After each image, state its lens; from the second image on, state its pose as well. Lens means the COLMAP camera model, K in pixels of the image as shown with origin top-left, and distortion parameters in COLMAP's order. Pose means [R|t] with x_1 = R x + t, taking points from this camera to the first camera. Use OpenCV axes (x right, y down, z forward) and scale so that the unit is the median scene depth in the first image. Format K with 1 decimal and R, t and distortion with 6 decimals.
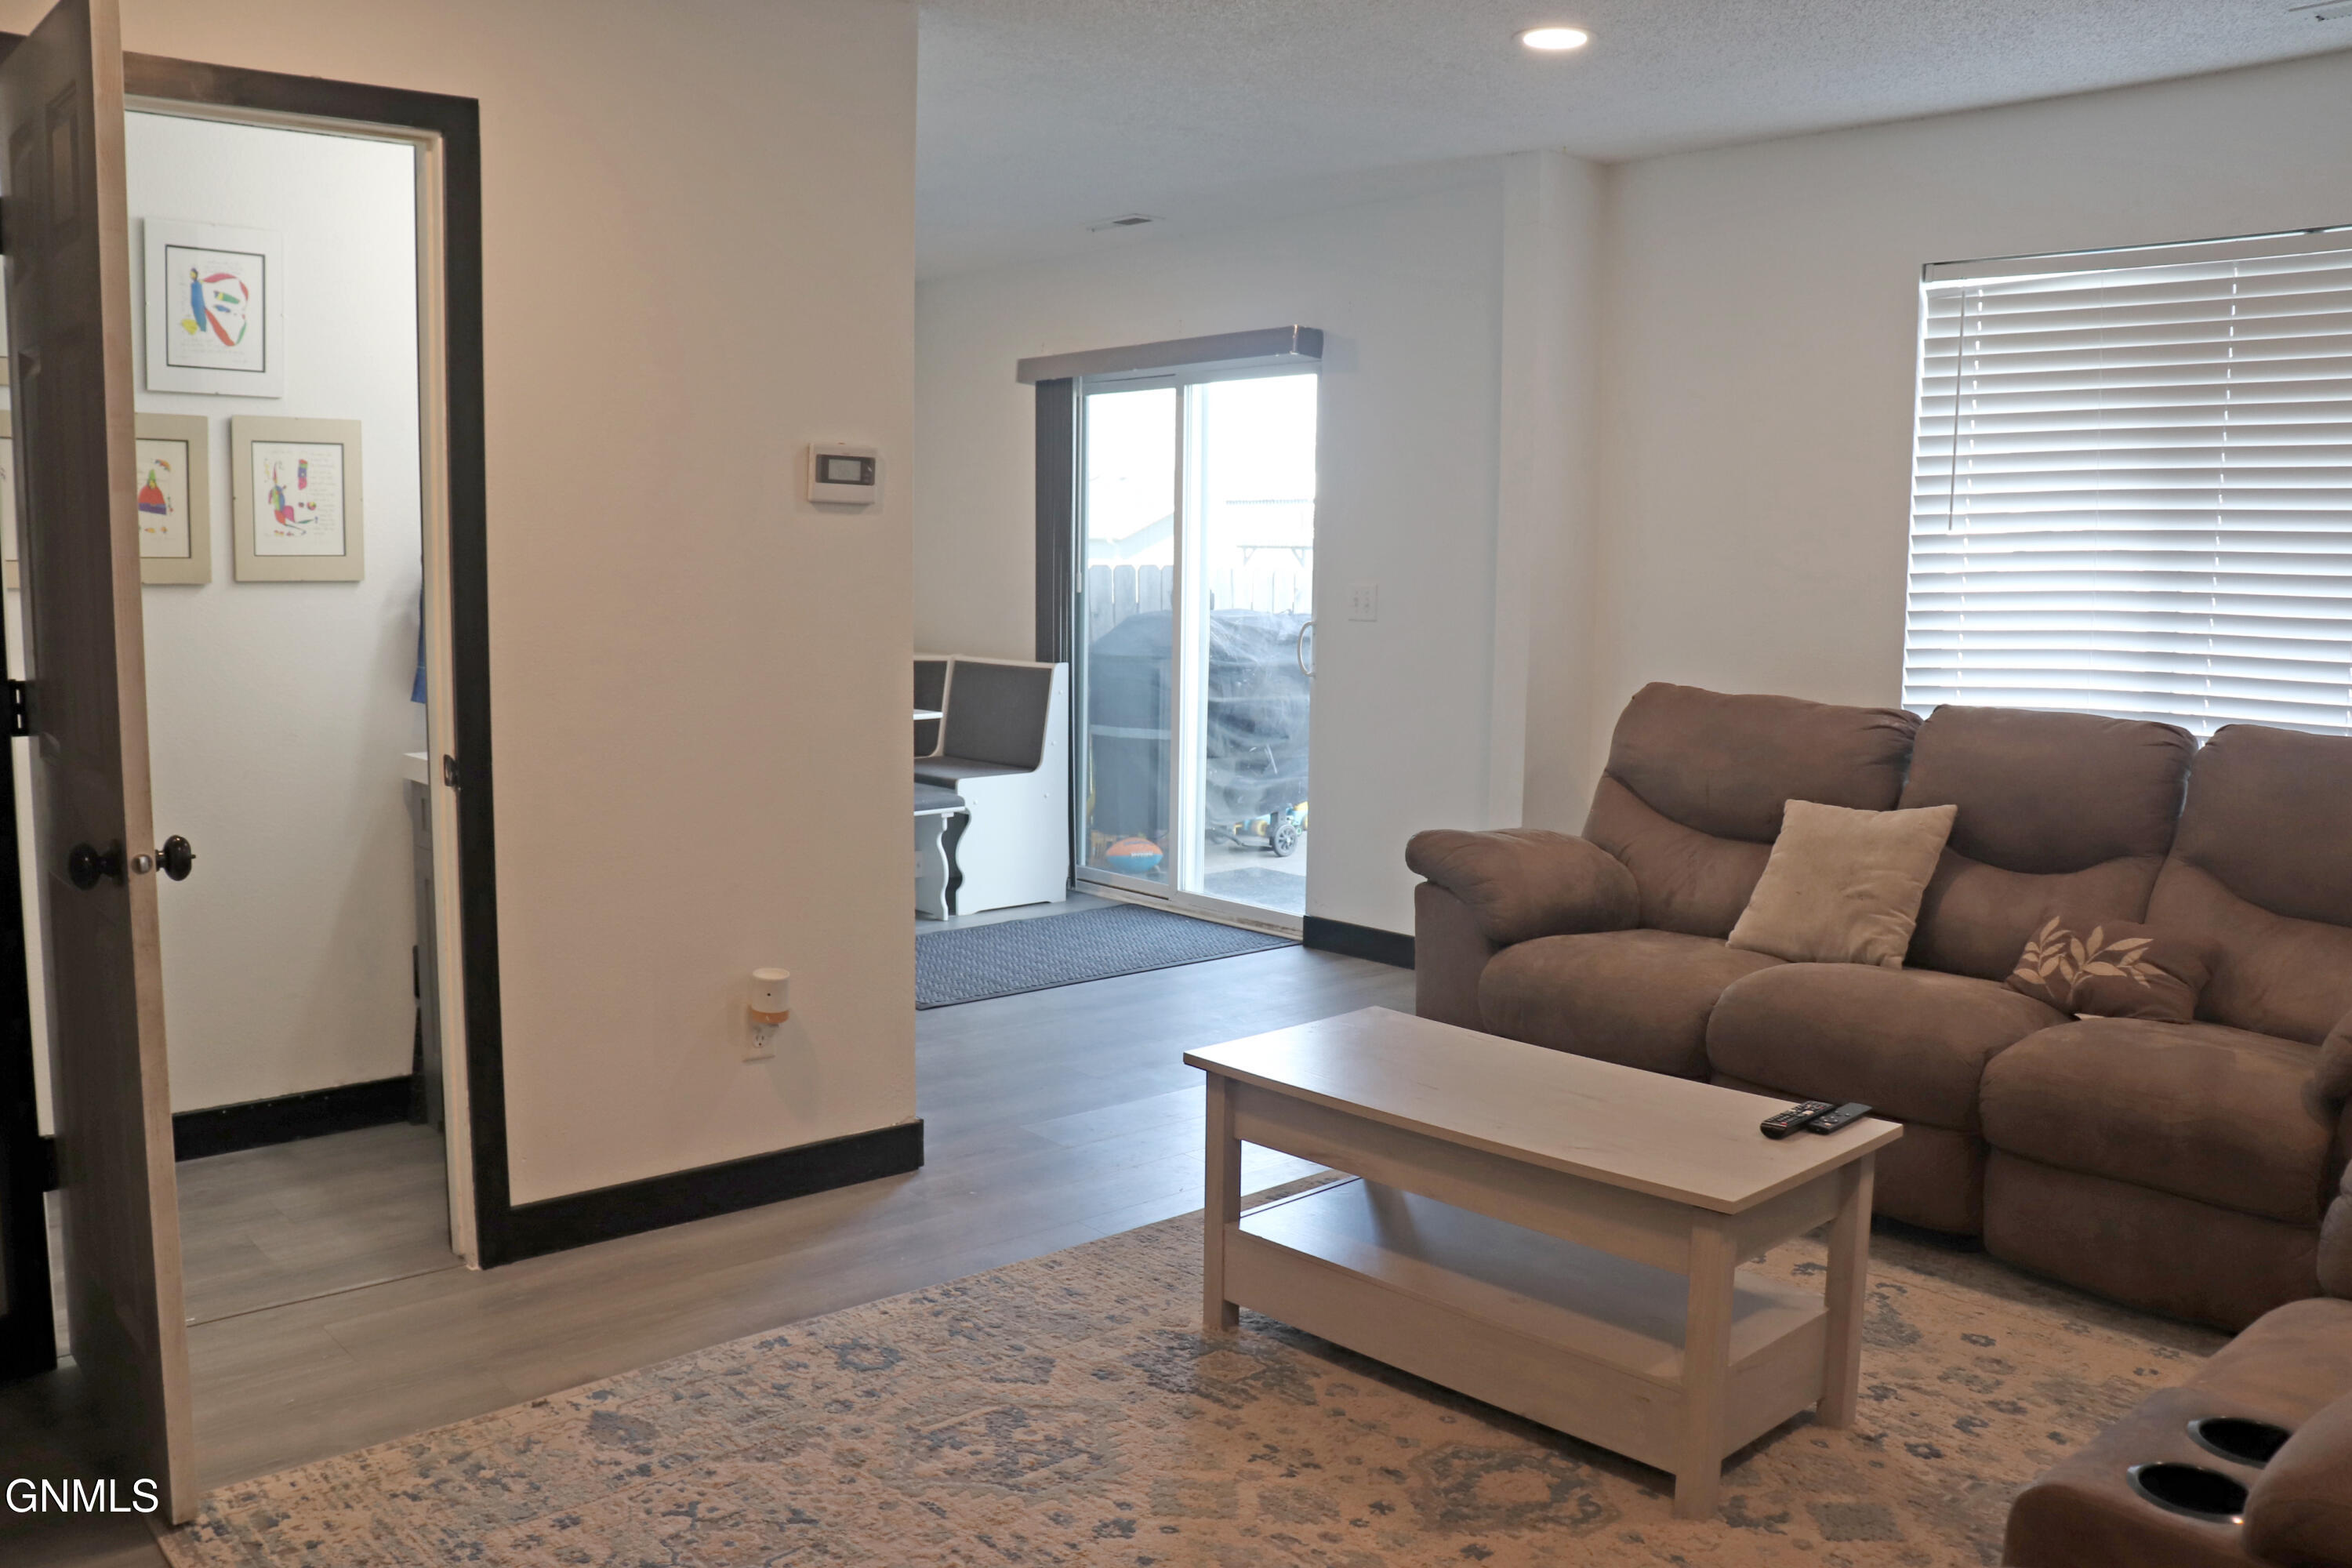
lens RADIAL K [[1948.9, 0, 1162.5], [0, 1948.9, 781.9], [0, 0, 1]] dist [-0.176565, 0.163282]
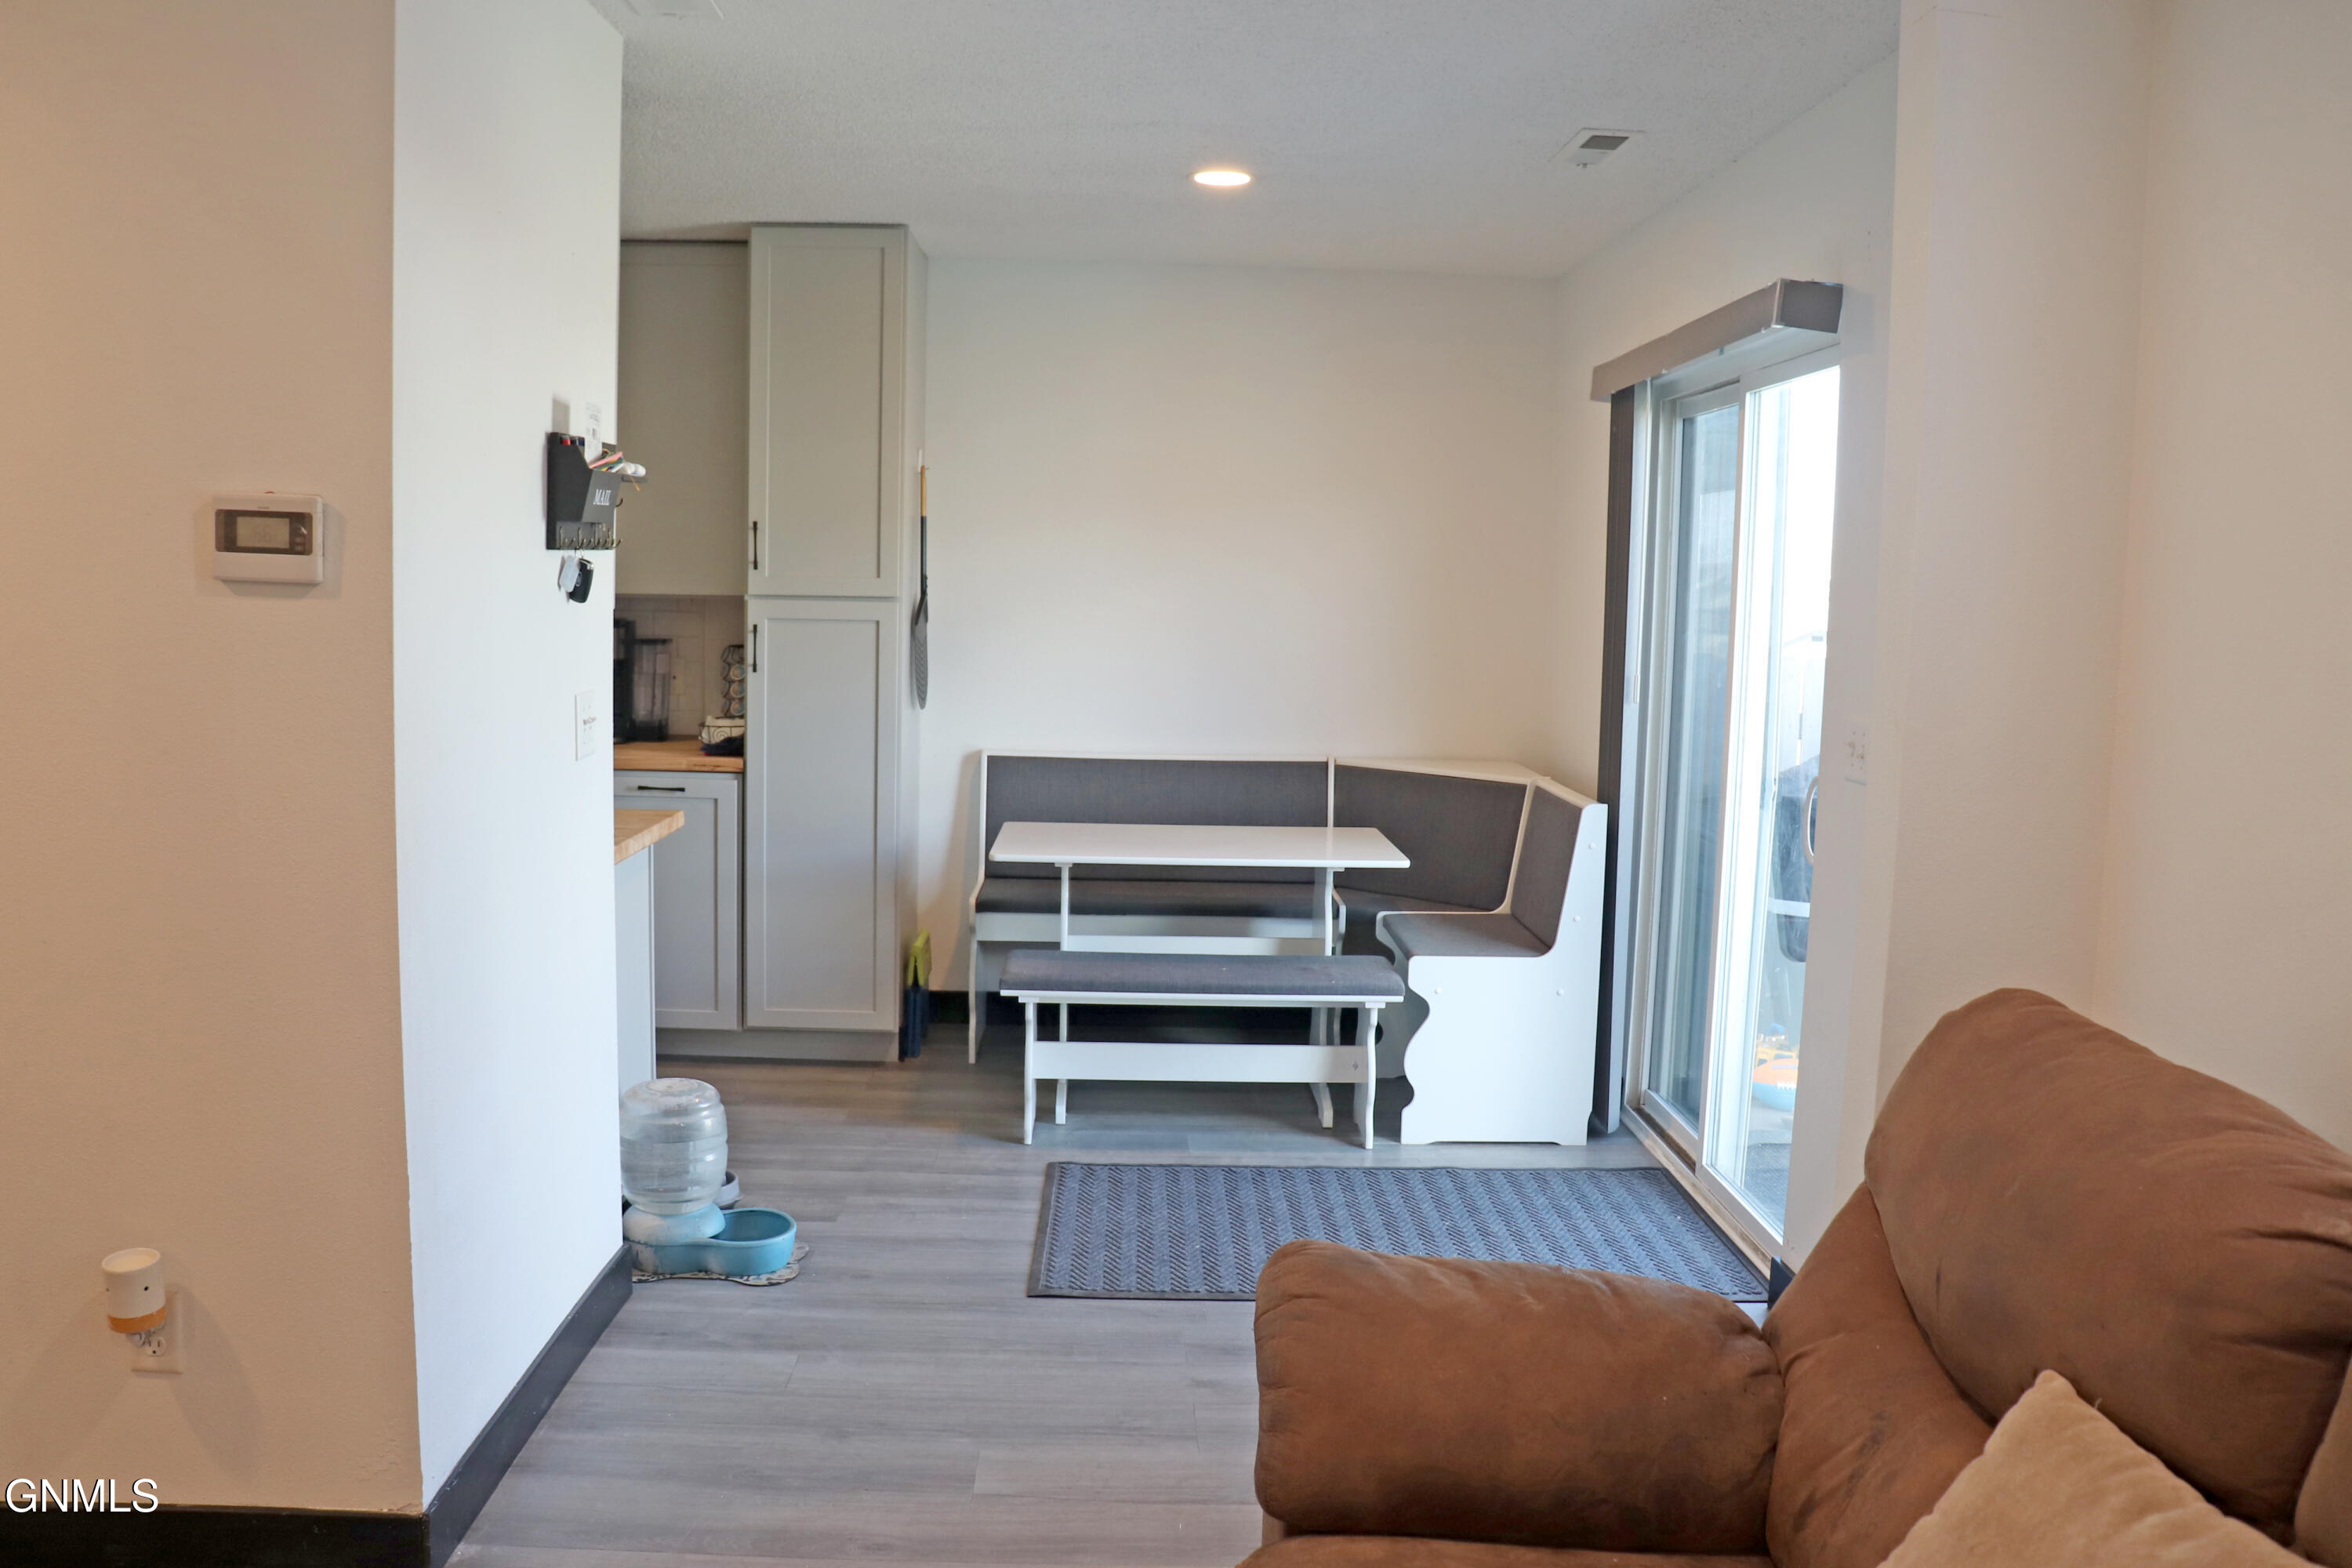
lens RADIAL K [[1948.9, 0, 1162.5], [0, 1948.9, 781.9], [0, 0, 1]] dist [-0.176565, 0.163282]
pose [[0.766753, 0.073039, -0.637773, 0.566451], [-0.091001, 0.995840, 0.004641, -0.123774], [0.635459, 0.054479, 0.770210, 0.811607]]
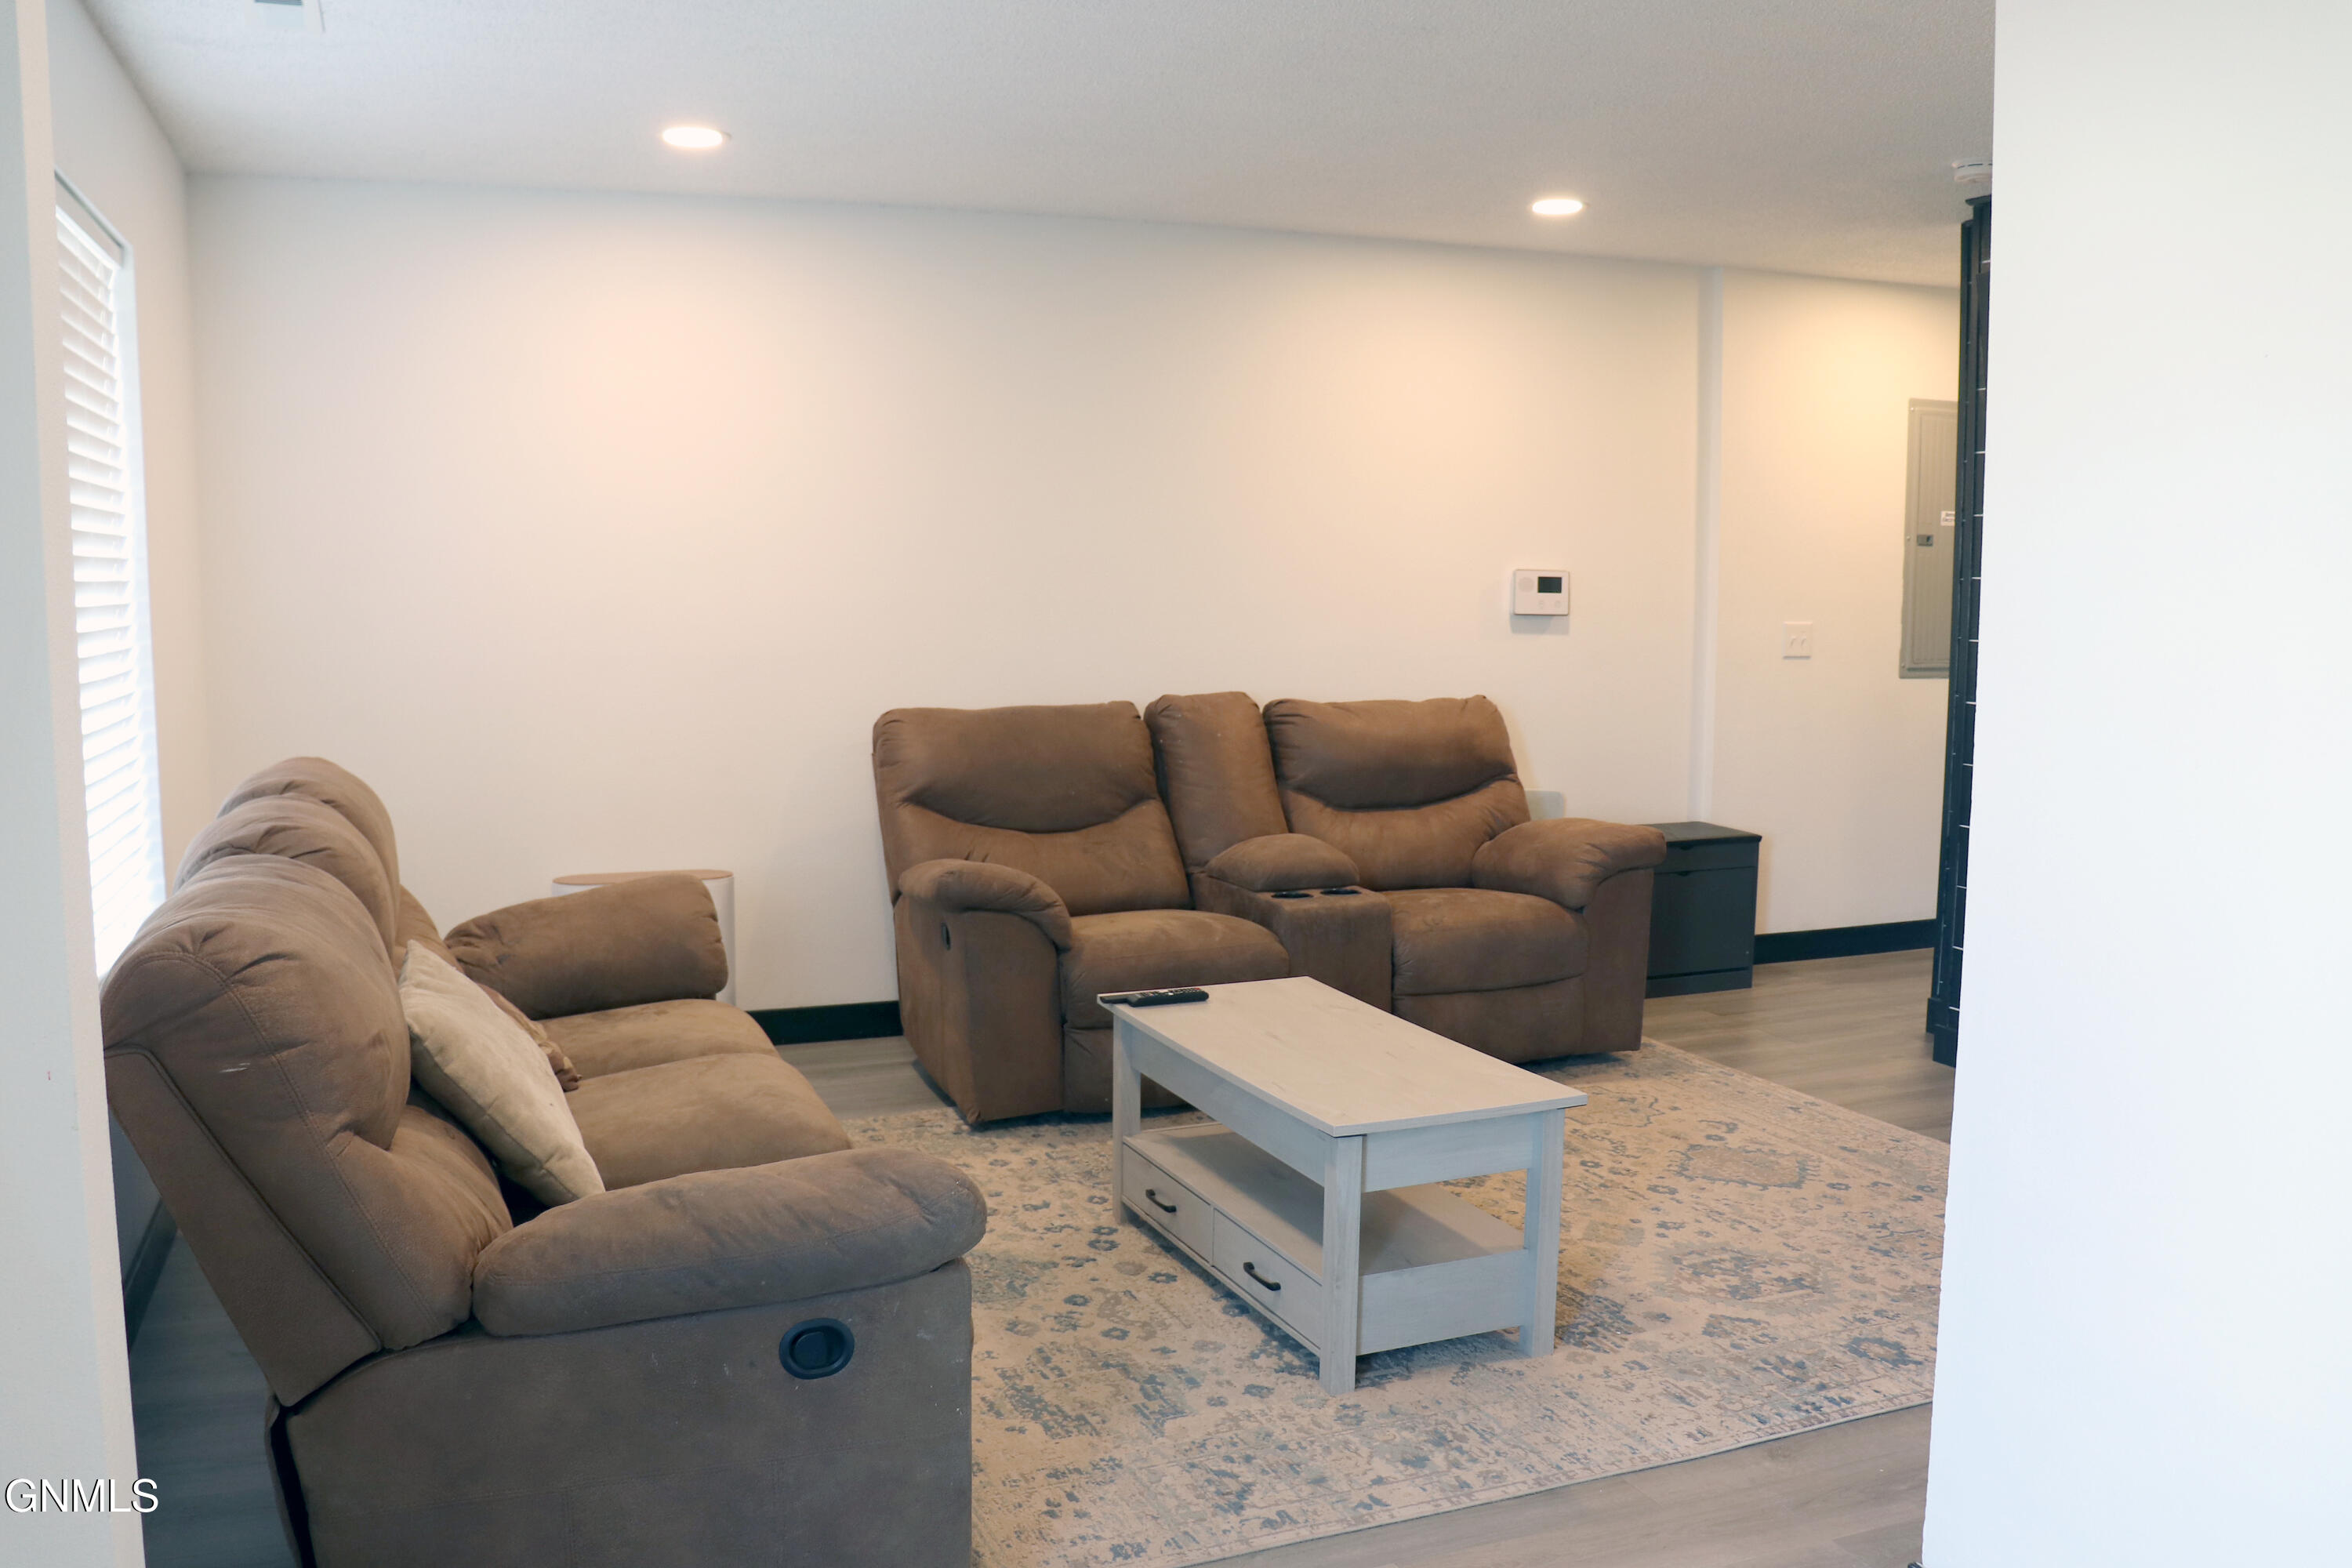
lens RADIAL K [[1948.9, 0, 1162.5], [0, 1948.9, 781.9], [0, 0, 1]] dist [-0.176565, 0.163282]
pose [[-0.940218, -0.052779, 0.336460, -0.109726], [0.025462, 0.974261, 0.223979, -0.249852], [-0.339621, 0.219156, -0.914674, 1.938323]]
